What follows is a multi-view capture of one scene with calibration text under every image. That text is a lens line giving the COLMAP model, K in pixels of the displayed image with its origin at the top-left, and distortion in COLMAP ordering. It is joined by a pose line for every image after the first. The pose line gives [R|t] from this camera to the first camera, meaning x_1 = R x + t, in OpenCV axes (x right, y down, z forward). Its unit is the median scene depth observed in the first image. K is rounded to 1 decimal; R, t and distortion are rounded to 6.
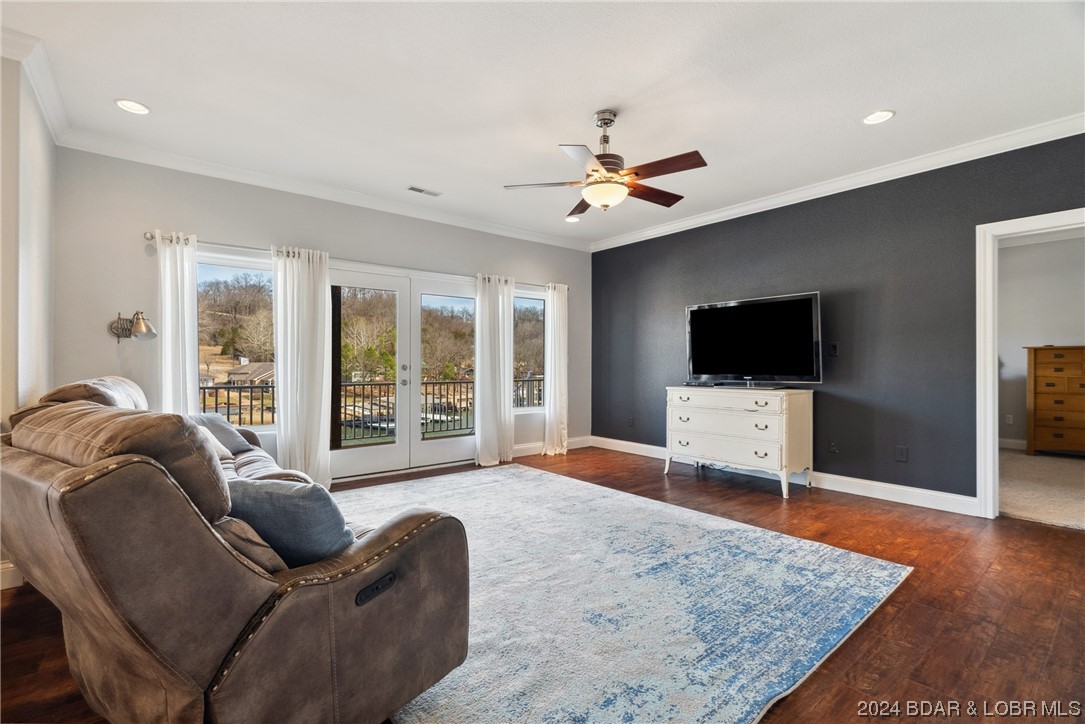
lens RADIAL K [[488.0, 0, 541.1], [0, 488.0, 365.0], [0, 0, 1]] dist [-0.005859, 0.001903]
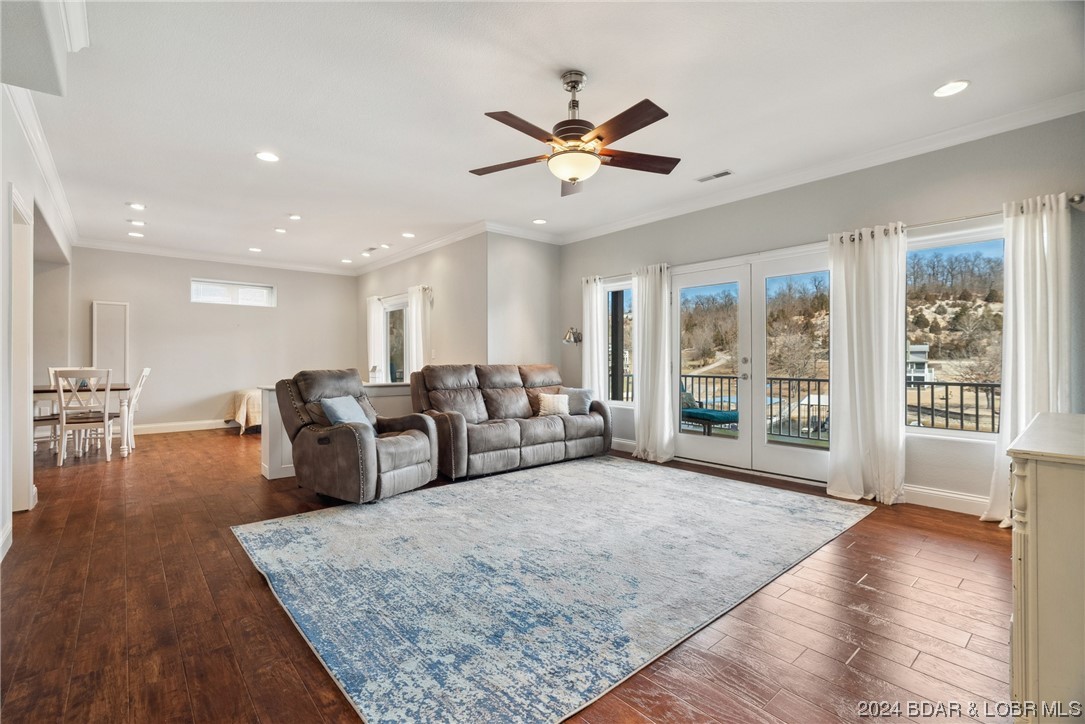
lens RADIAL K [[488.0, 0, 541.2], [0, 488.0, 358.6], [0, 0, 1]] dist [-0.005859, 0.001903]
pose [[0.028934, 0.001386, -0.999580, 1.266073], [-0.000238, 0.999999, 0.001379, -0.000016], [0.999581, 0.000198, 0.028935, 1.132538]]
